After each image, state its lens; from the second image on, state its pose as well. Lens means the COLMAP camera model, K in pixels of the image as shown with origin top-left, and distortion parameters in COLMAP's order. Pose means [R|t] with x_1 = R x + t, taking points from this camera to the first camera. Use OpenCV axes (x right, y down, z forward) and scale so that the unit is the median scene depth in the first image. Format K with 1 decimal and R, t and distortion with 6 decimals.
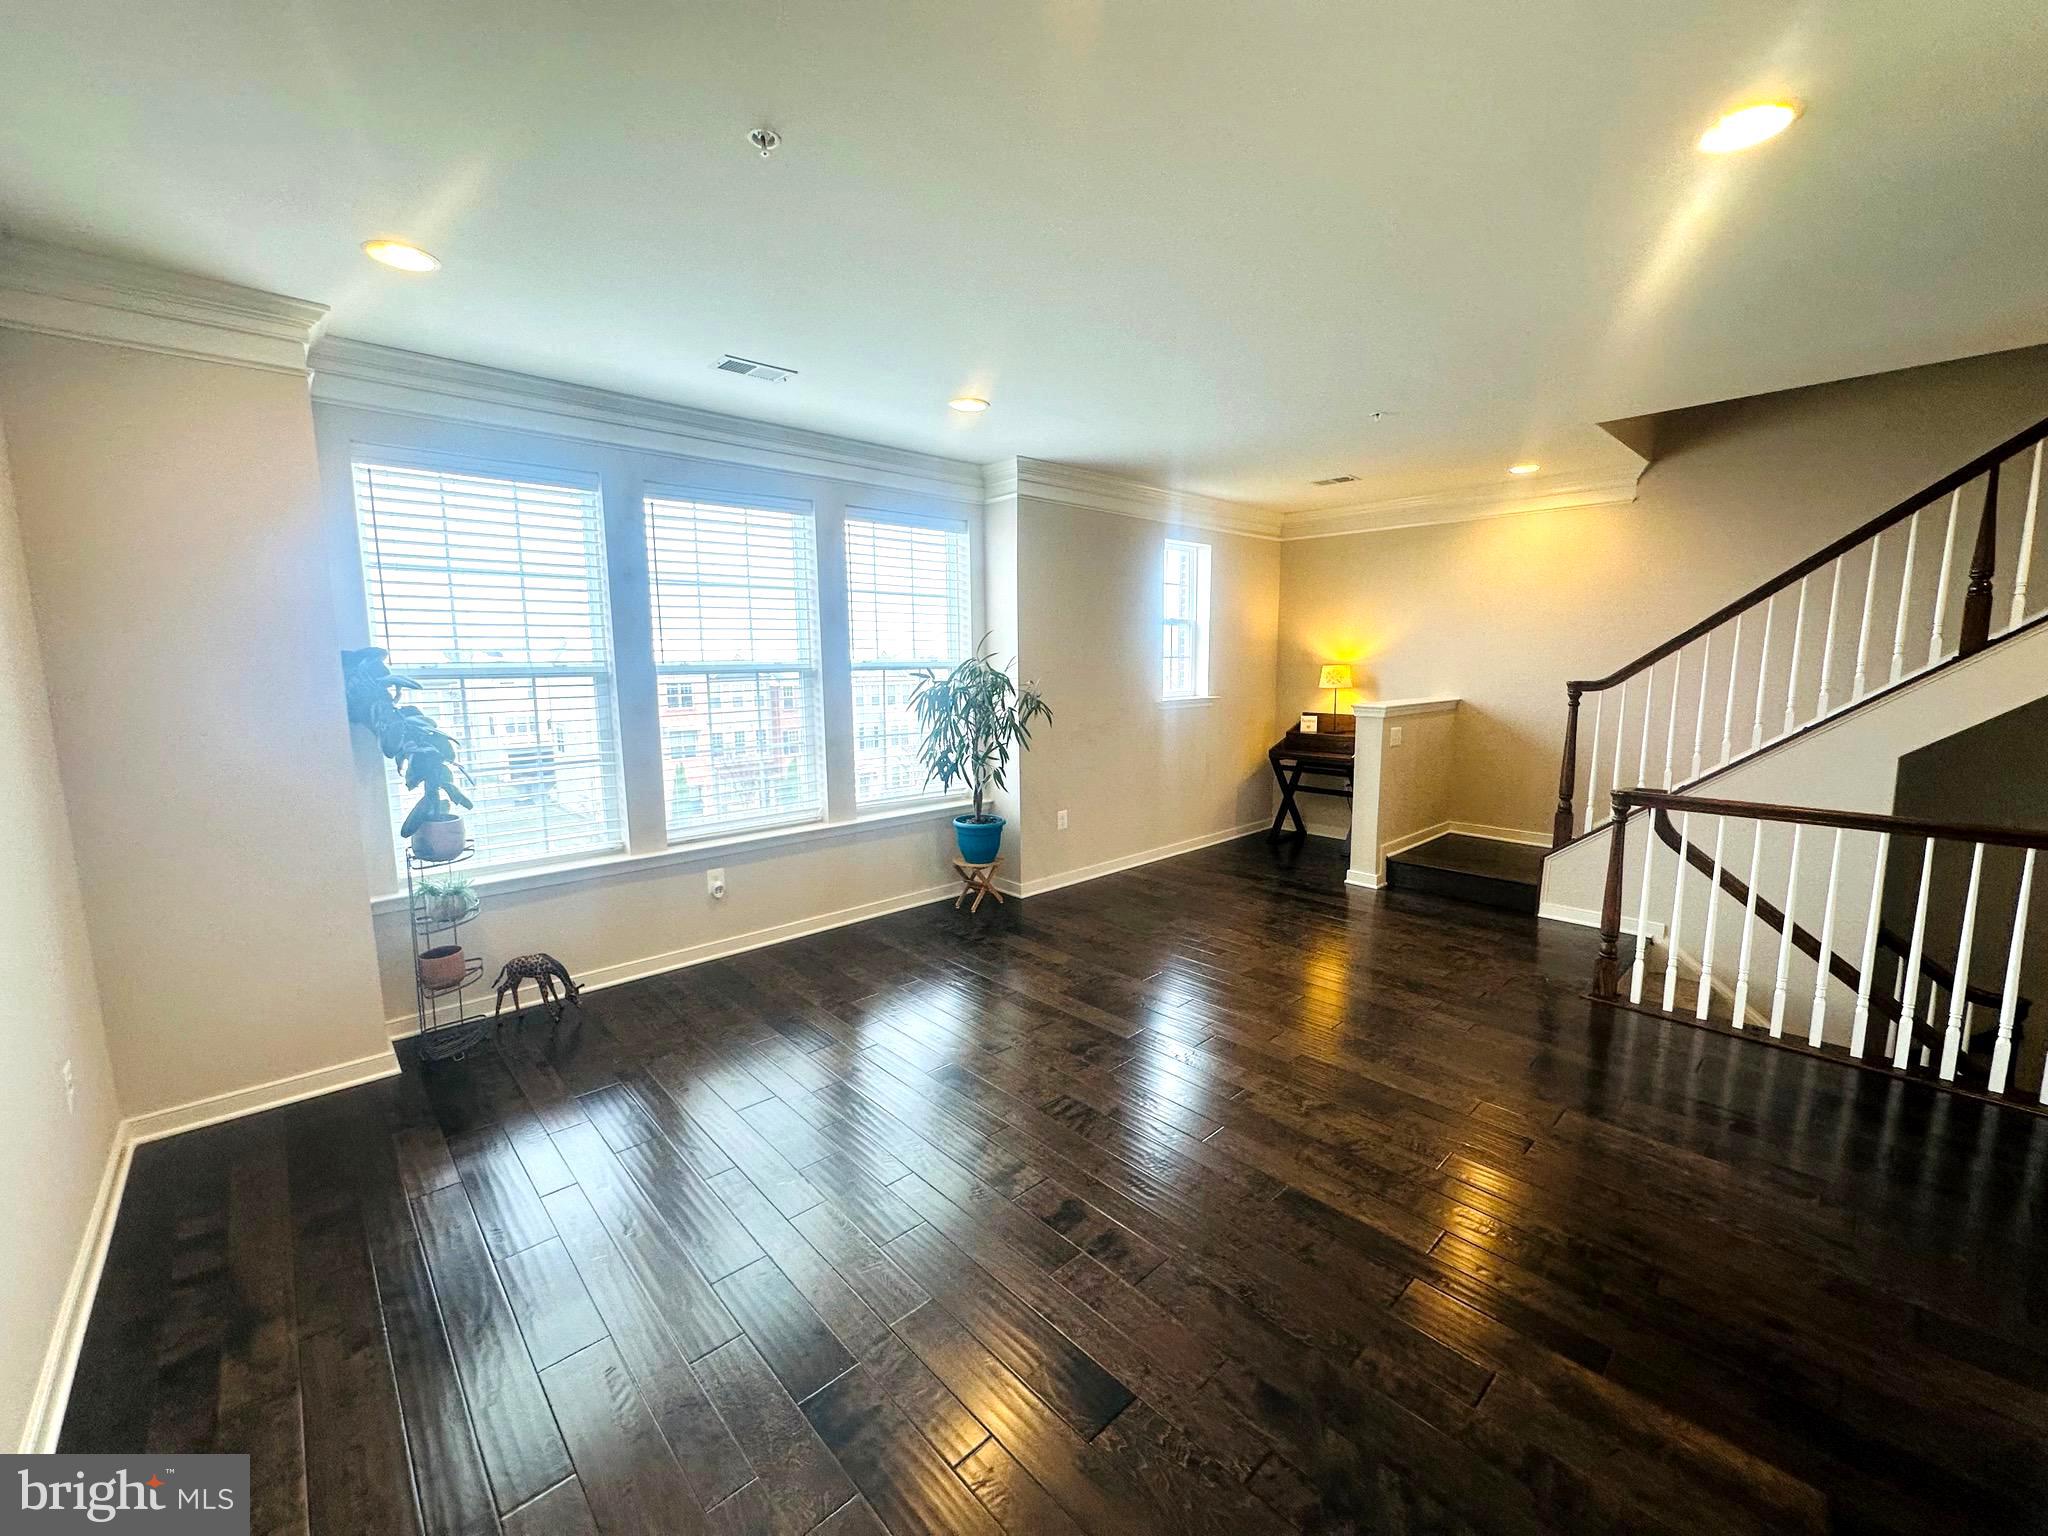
lens RADIAL K [[820.4, 0, 1018.9], [0, 820.4, 771.3], [0, 0, 1]] dist [-0.008537, 0.000356]
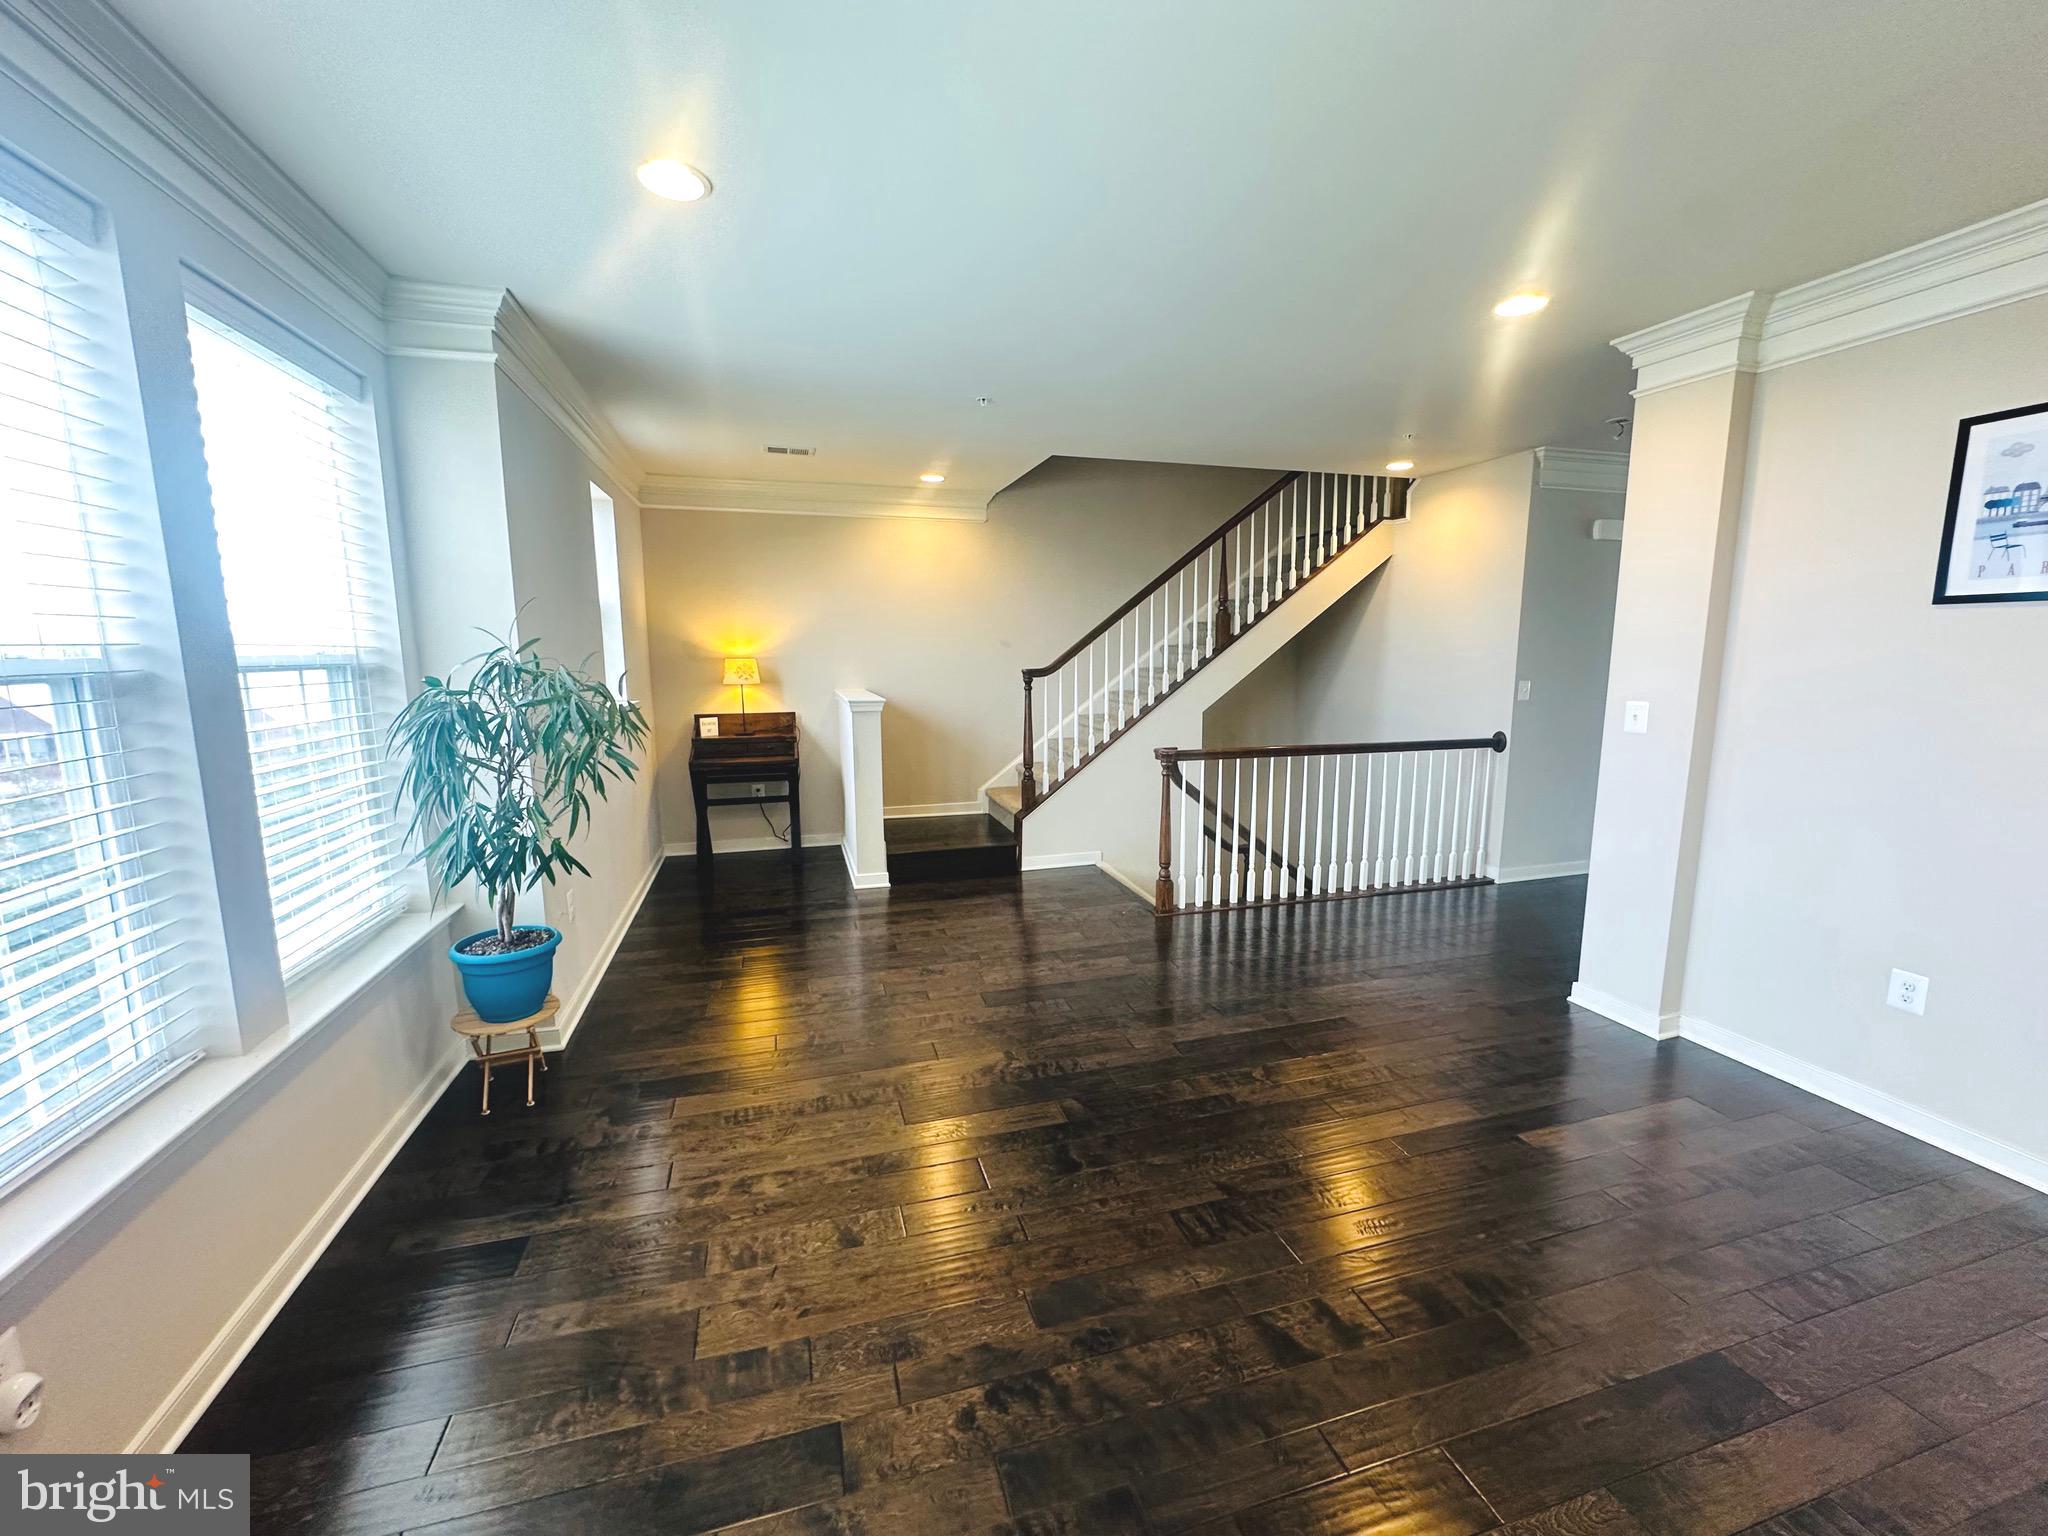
lens RADIAL K [[820.4, 0, 1018.9], [0, 820.4, 771.3], [0, 0, 1]] dist [-0.008537, 0.000356]
pose [[0.439638, -0.128006, 0.889007, -0.400624], [0.122405, 0.989096, 0.081886, -0.061309], [-0.889795, 0.072819, 0.450513, 0.472070]]
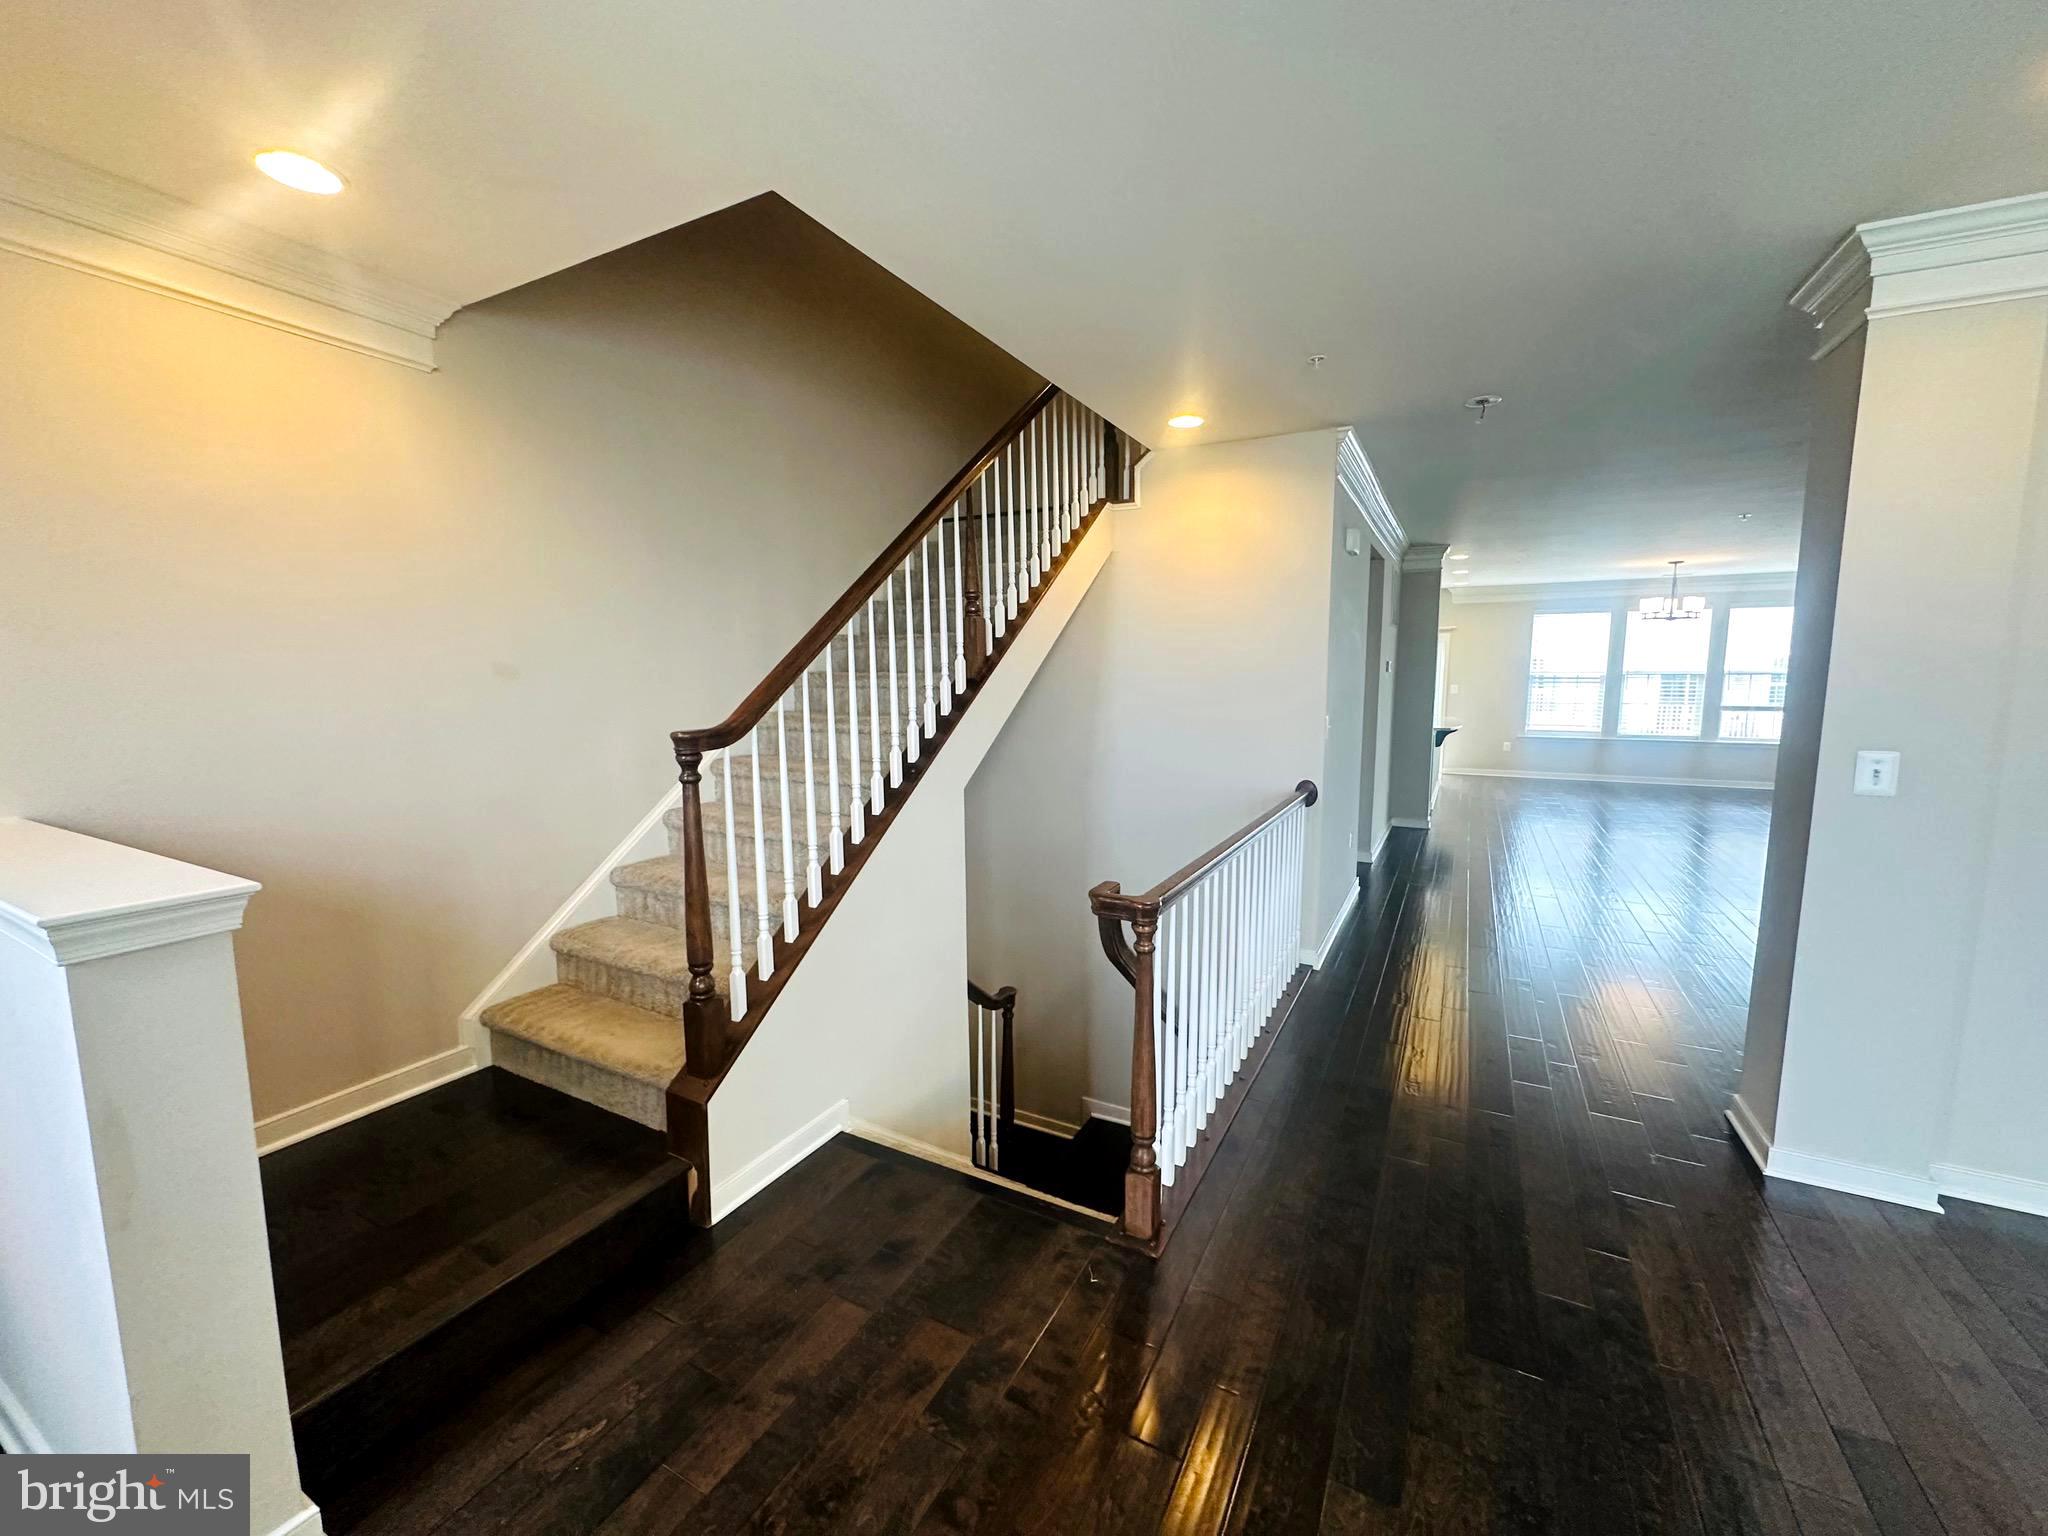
lens RADIAL K [[820.4, 0, 1018.9], [0, 820.4, 771.3], [0, 0, 1]] dist [-0.008537, 0.000356]
pose [[-0.327949, -0.103856, 0.938969, 0.161406], [0.134434, 0.978693, 0.155203, -0.133131], [-0.935081, 0.177128, -0.306999, 0.949387]]
